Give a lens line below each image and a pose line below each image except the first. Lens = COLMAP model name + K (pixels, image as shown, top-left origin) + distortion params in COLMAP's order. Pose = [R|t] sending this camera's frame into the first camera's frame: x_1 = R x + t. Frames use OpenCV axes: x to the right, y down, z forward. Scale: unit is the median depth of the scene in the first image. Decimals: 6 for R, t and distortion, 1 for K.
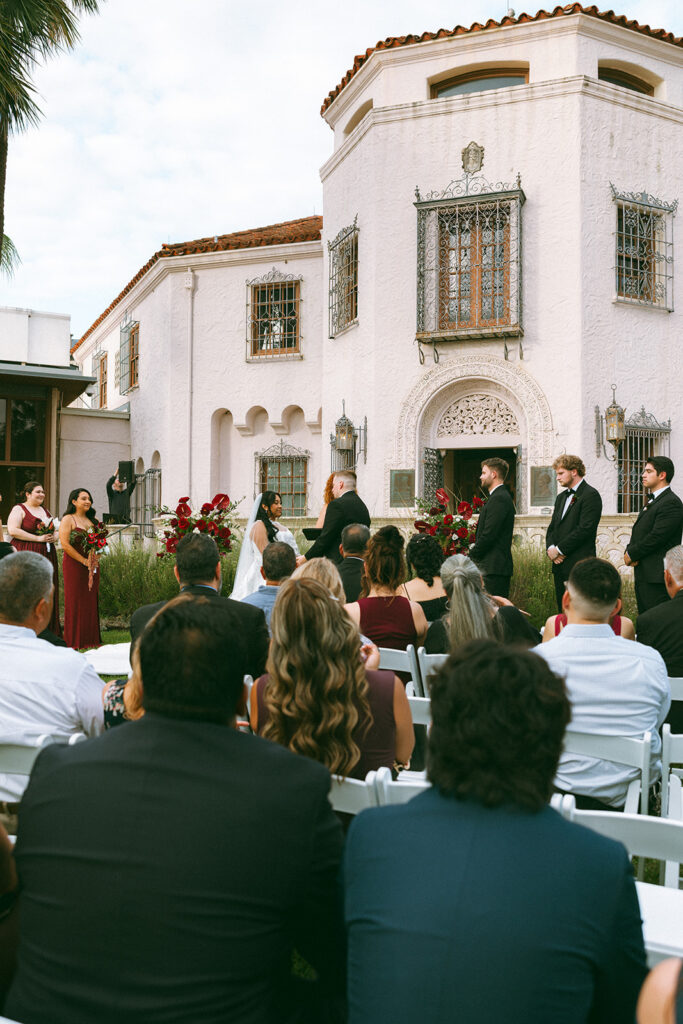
lens RADIAL K [[963.3, 0, 339.2], [0, 963.3, 511.1], [0, 0, 1]] dist [0.030410, 0.000000]
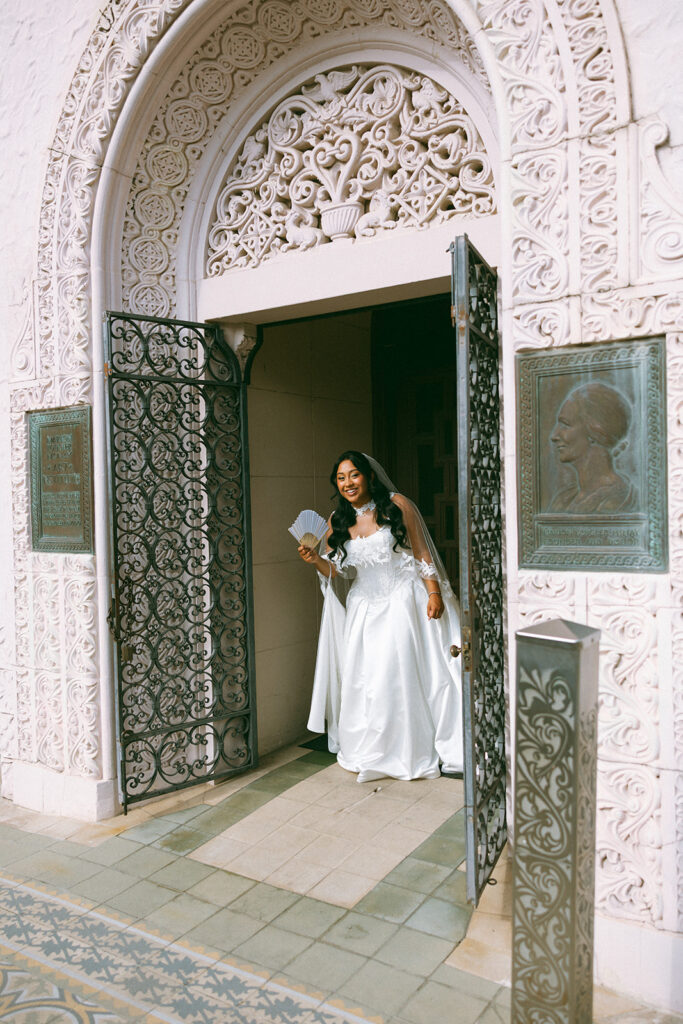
lens RADIAL K [[798.8, 0, 346.3], [0, 798.8, 512.7], [0, 0, 1]] dist [-0.013975, 0.012961]
pose [[0.960846, -0.018251, -0.276481, 0.200000], [0.038036, 0.997070, 0.066367, -0.025891], [0.274459, -0.074285, 0.958725, 0.808220]]
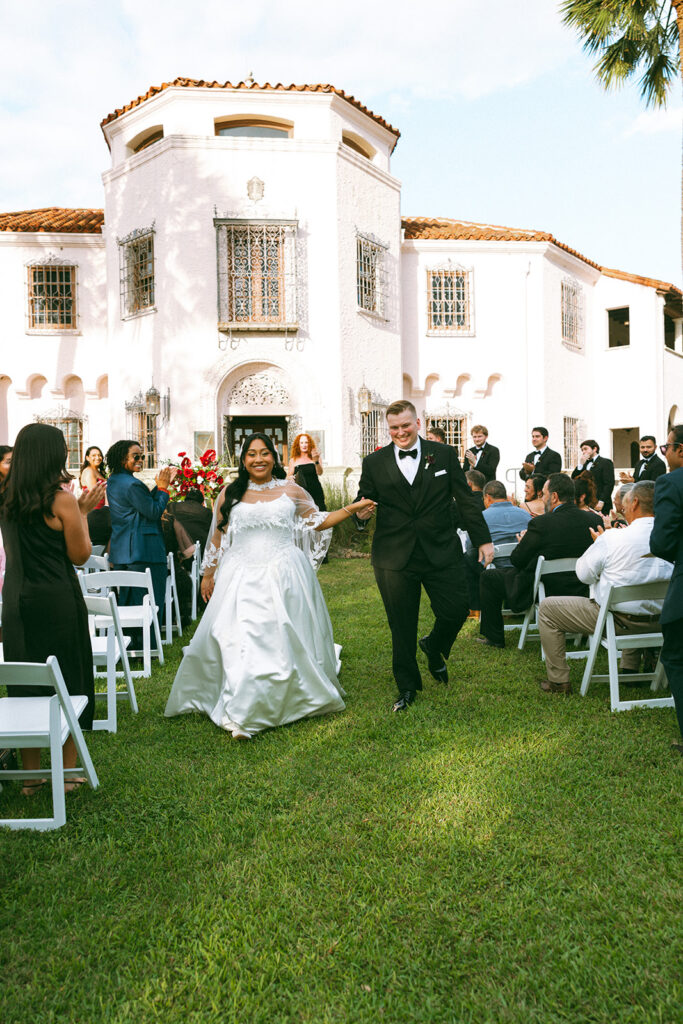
lens RADIAL K [[798.8, 0, 337.7], [0, 798.8, 509.4], [0, 0, 1]] dist [-0.013975, 0.012961]
pose [[0.890478, -0.031262, 0.453951, -0.254428], [0.005774, 0.998333, 0.057425, -0.000592], [-0.454990, -0.048515, 0.889174, -0.010290]]
